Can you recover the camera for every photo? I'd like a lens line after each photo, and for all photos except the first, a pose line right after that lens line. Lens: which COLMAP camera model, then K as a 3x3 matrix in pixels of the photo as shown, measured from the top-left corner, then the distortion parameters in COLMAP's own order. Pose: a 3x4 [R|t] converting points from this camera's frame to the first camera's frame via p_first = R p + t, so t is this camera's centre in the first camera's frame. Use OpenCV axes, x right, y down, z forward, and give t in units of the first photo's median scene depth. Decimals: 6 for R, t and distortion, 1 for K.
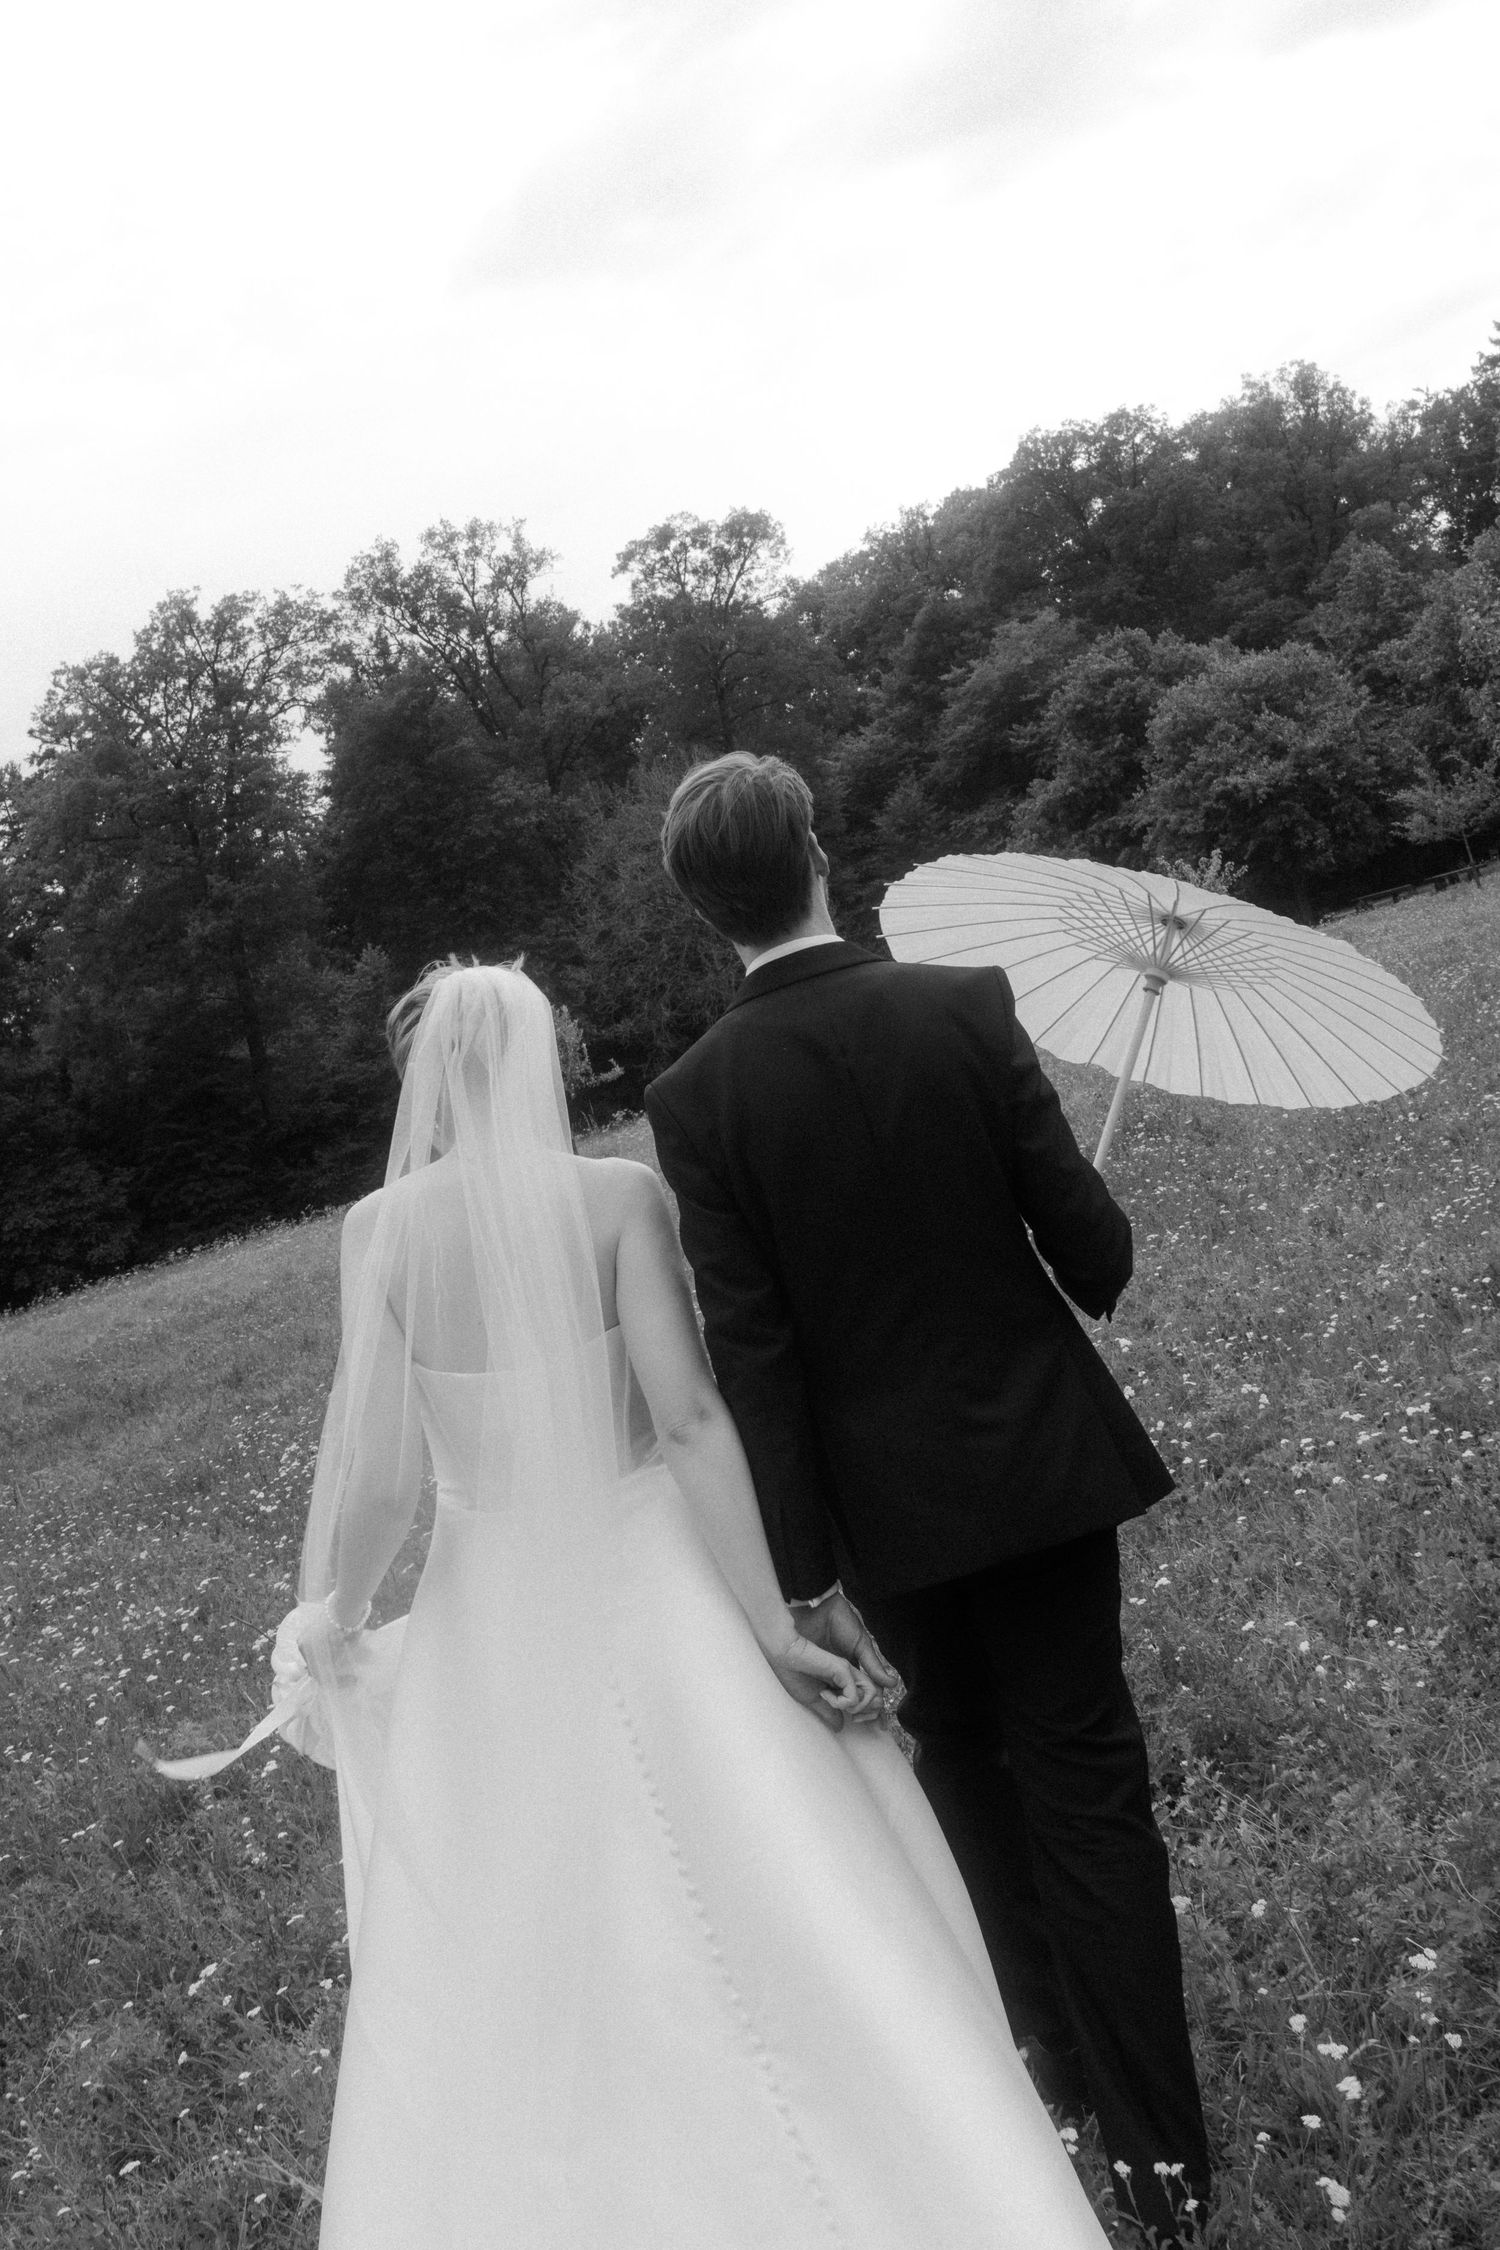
lens RADIAL K [[2454.8, 0, 725.0], [0, 2454.8, 1131.1], [0, 0, 1]] dist [-0.076368, -0.000095]
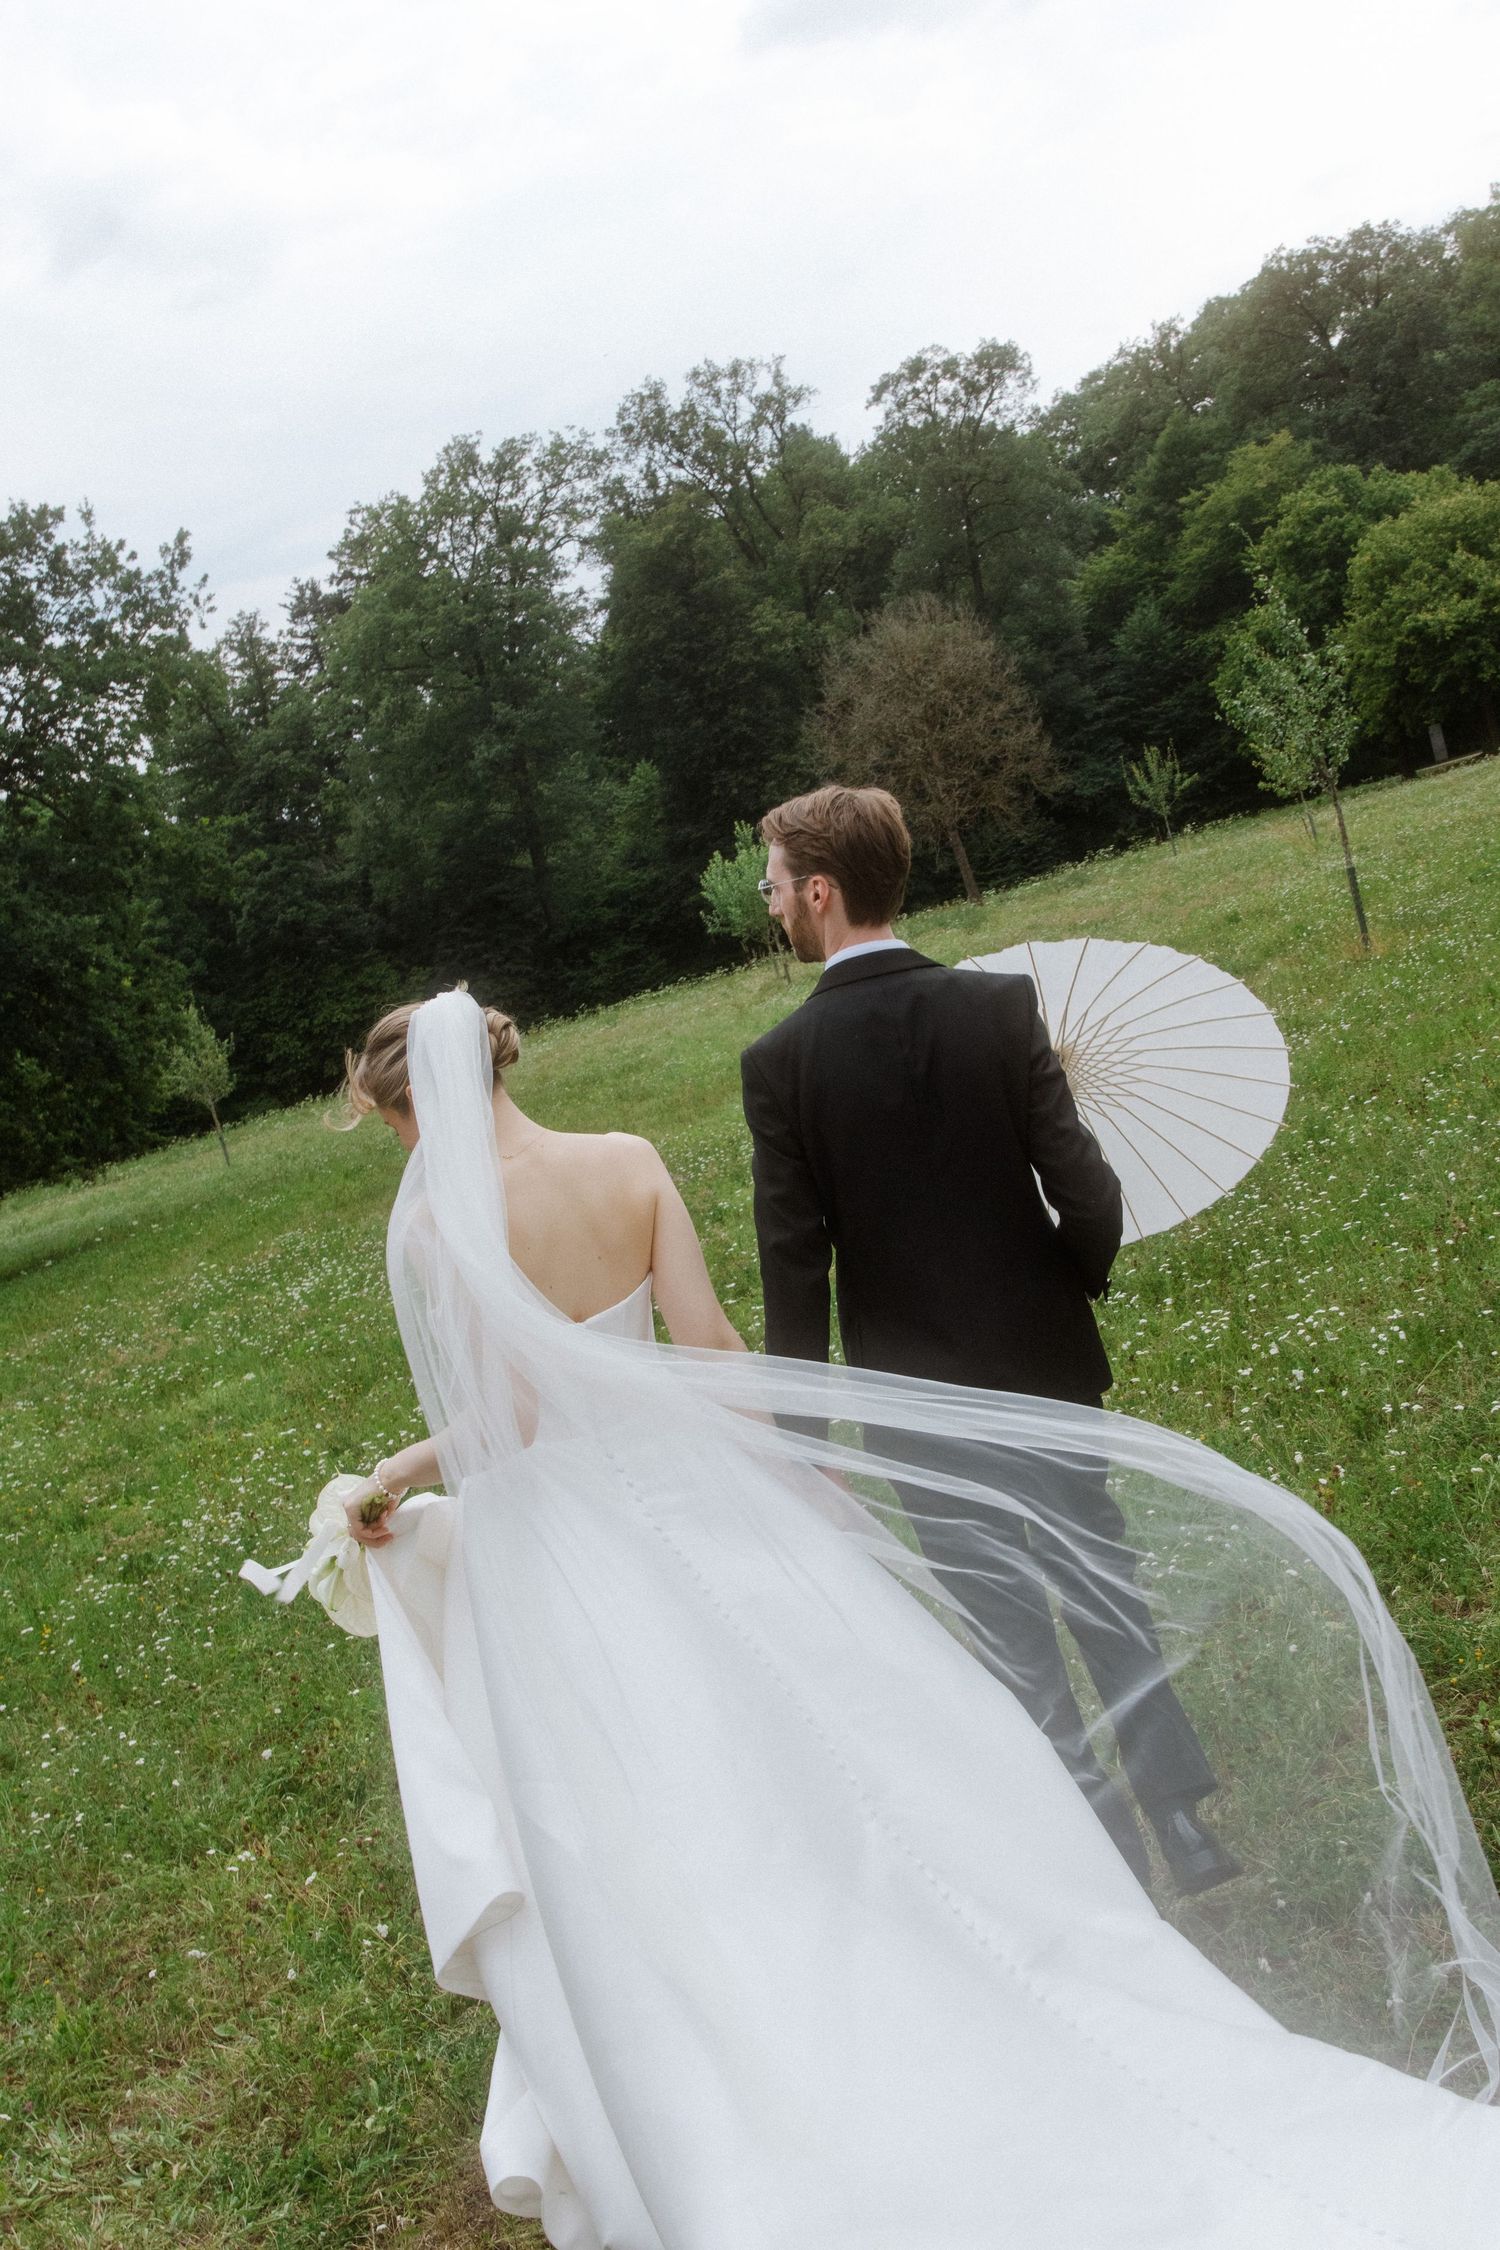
lens RADIAL K [[2459.9, 0, 750.0], [0, 2459.9, 1125.0], [0, 0, 1]] dist [0.000661, 0.027581]
pose [[0.993981, 0.010623, -0.109033, 0.024735], [-0.001129, 0.996227, 0.086774, -0.010663], [0.109544, -0.086129, 0.990243, -0.093316]]
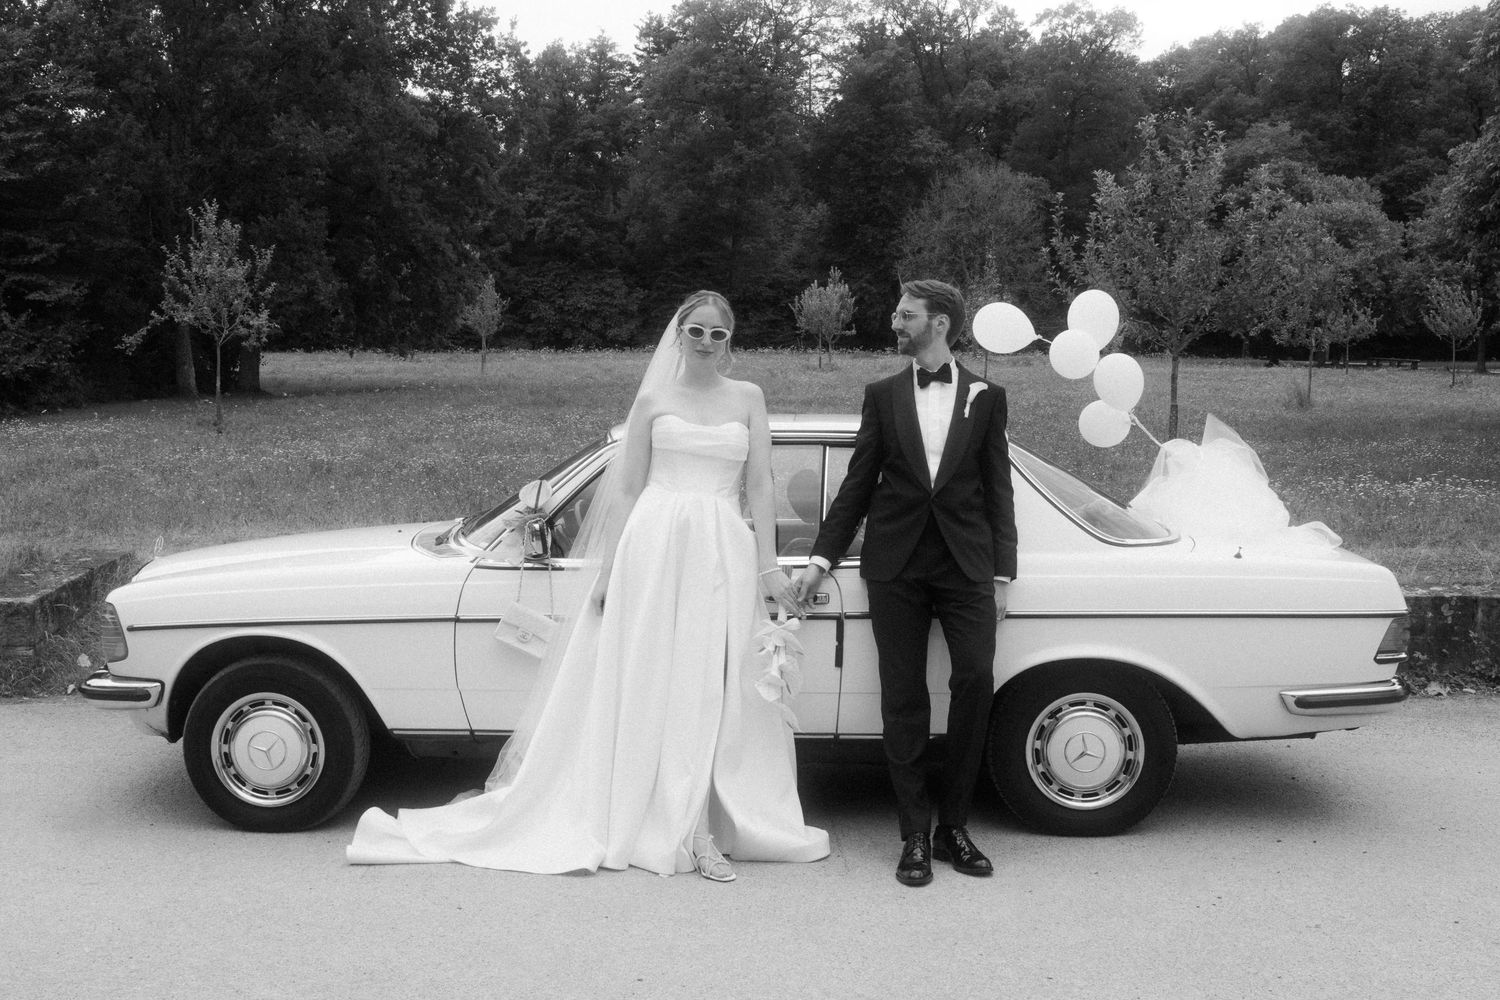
lens RADIAL K [[1802.3, 0, 747.7], [0, 1802.3, 532.6], [0, 0, 1]] dist [-0.075454, 0.037233]
pose [[0.935141, 0.317168, -0.157846, 0.076486], [-0.296227, 0.944402, 0.142671, -0.025491], [0.194321, -0.086659, 0.977103, -0.232952]]
